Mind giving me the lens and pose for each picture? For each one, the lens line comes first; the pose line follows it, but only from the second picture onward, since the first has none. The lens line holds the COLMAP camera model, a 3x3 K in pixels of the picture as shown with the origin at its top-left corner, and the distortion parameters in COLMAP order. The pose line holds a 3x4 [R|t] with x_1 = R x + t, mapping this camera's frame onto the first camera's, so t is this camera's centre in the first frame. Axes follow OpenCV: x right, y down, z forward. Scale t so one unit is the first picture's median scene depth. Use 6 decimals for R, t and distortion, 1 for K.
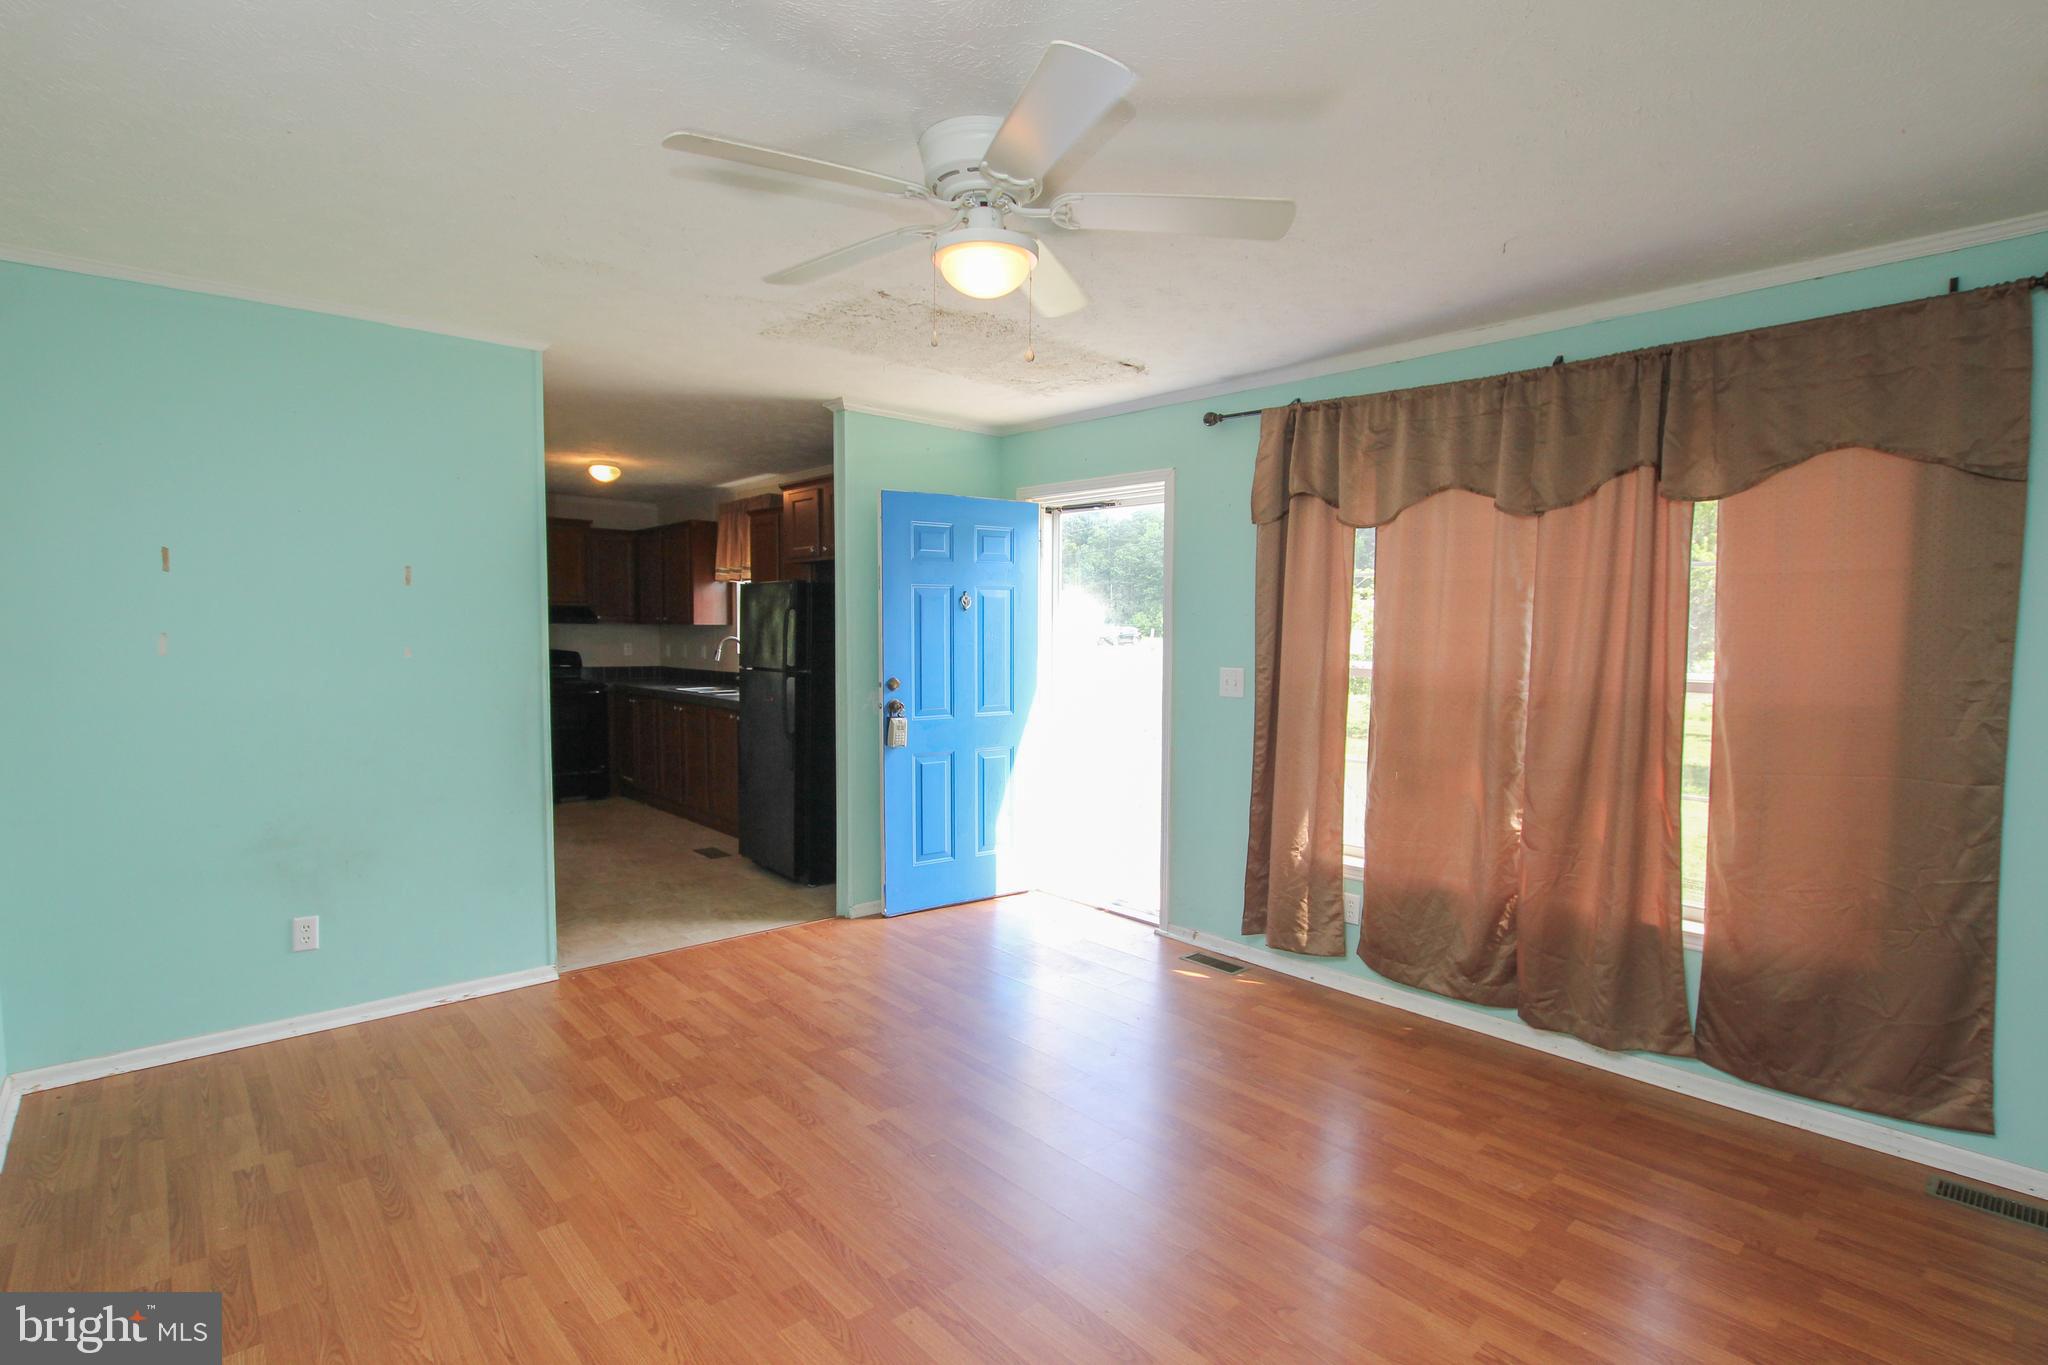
lens RADIAL K [[892.1, 0, 1024.0], [0, 892.1, 682.5], [0, 0, 1]] dist [0.000234, 0.000025]
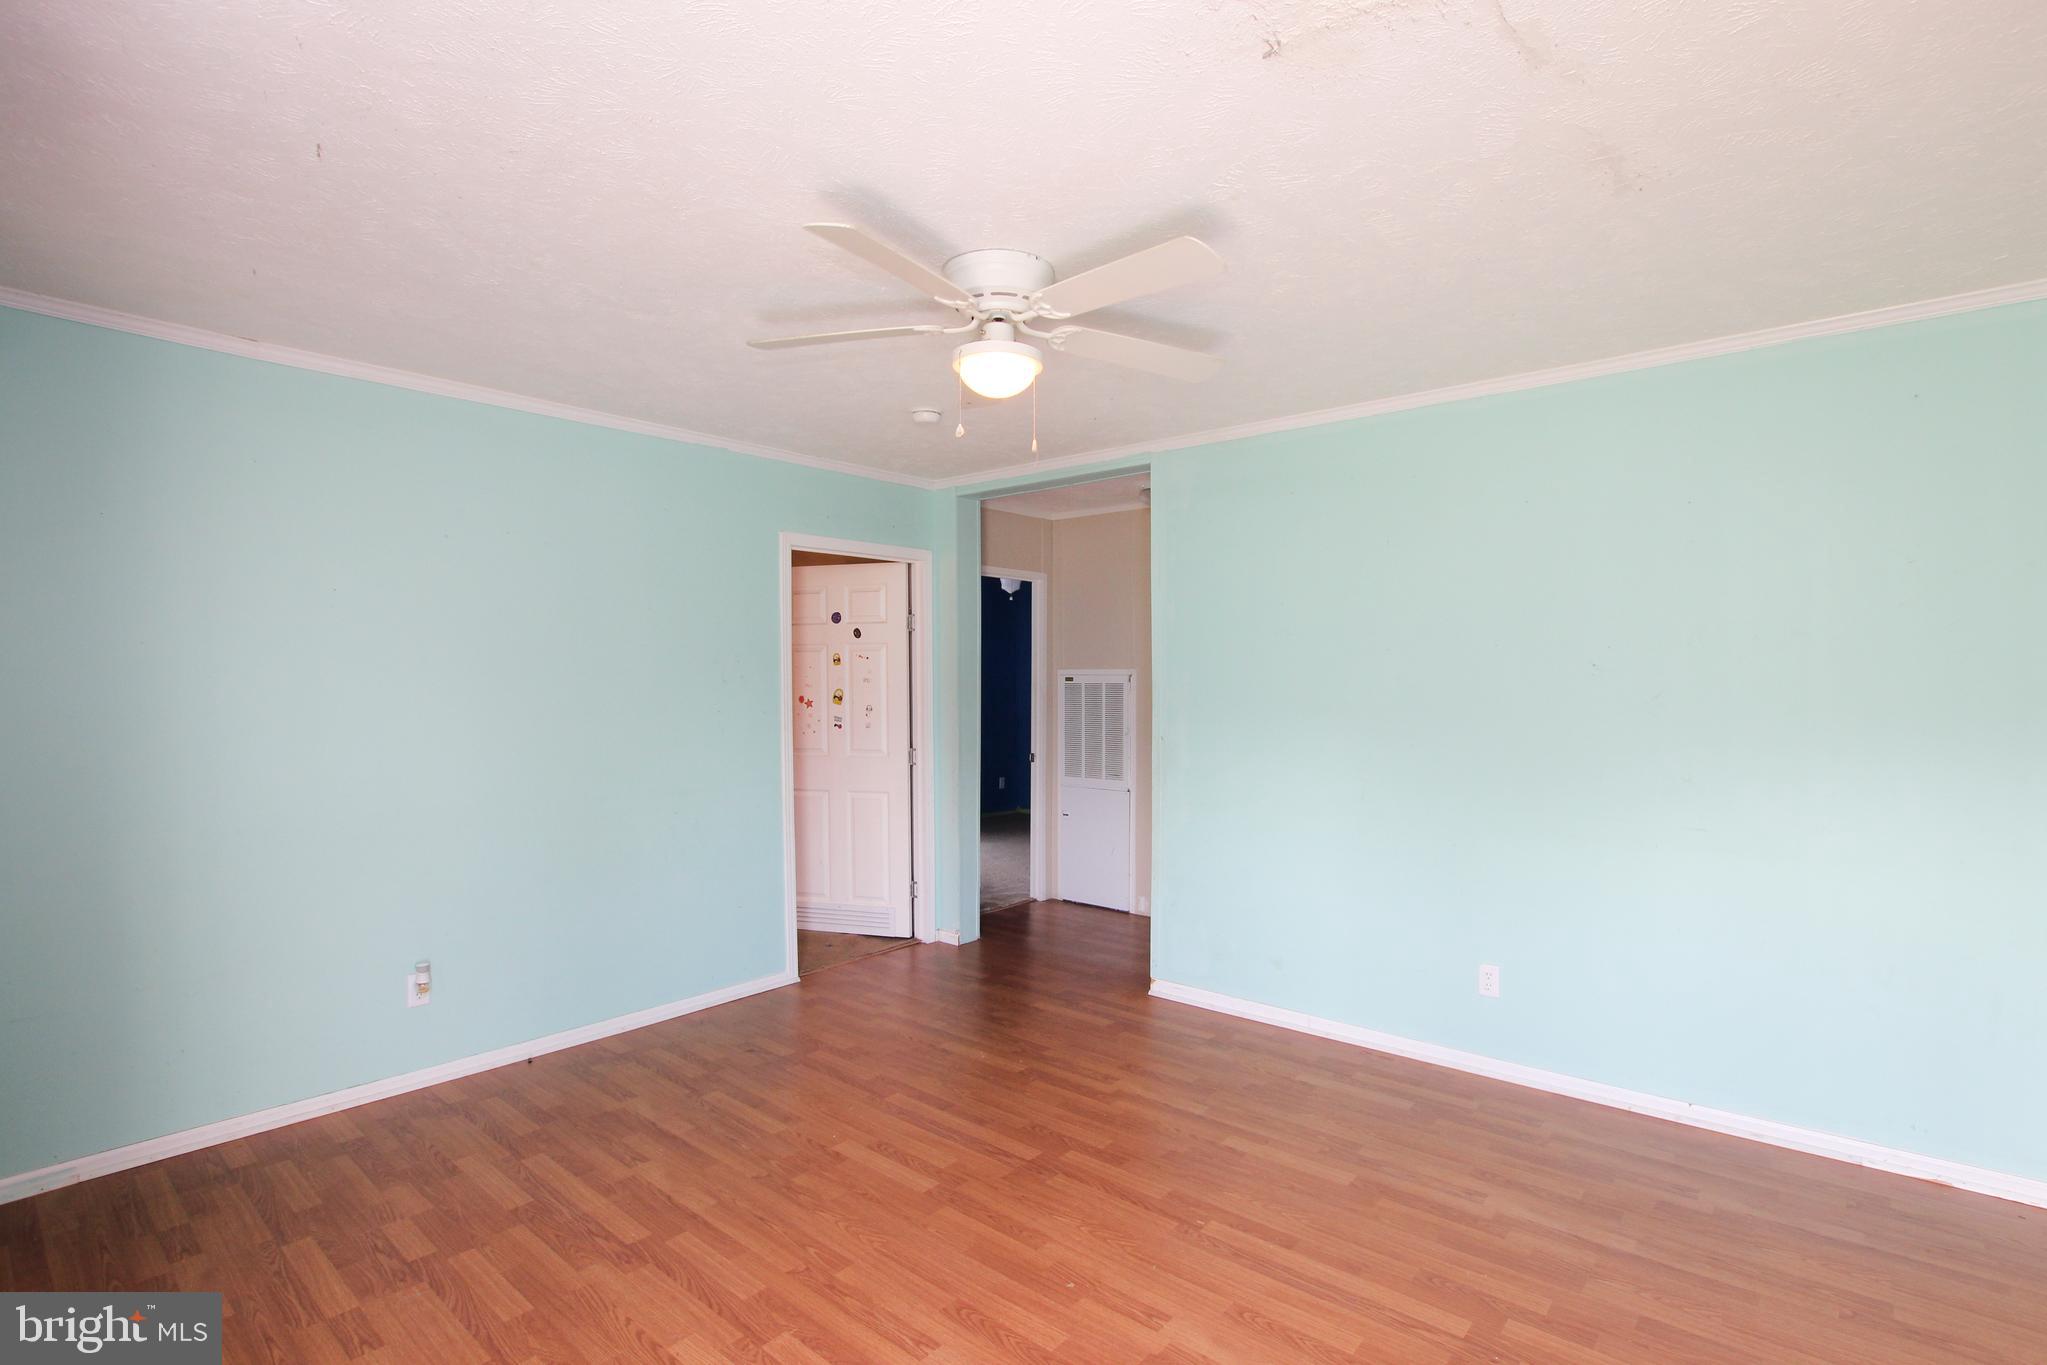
lens RADIAL K [[961.8, 0, 1022.9], [0, 961.8, 698.7], [0, 0, 1]] dist [-0.028793, -0.000039]
pose [[-0.991507, -0.004013, -0.129990, 0.060592], [-0.015072, 0.996334, 0.084206, -0.107396], [0.129176, 0.085450, -0.987933, 1.719124]]
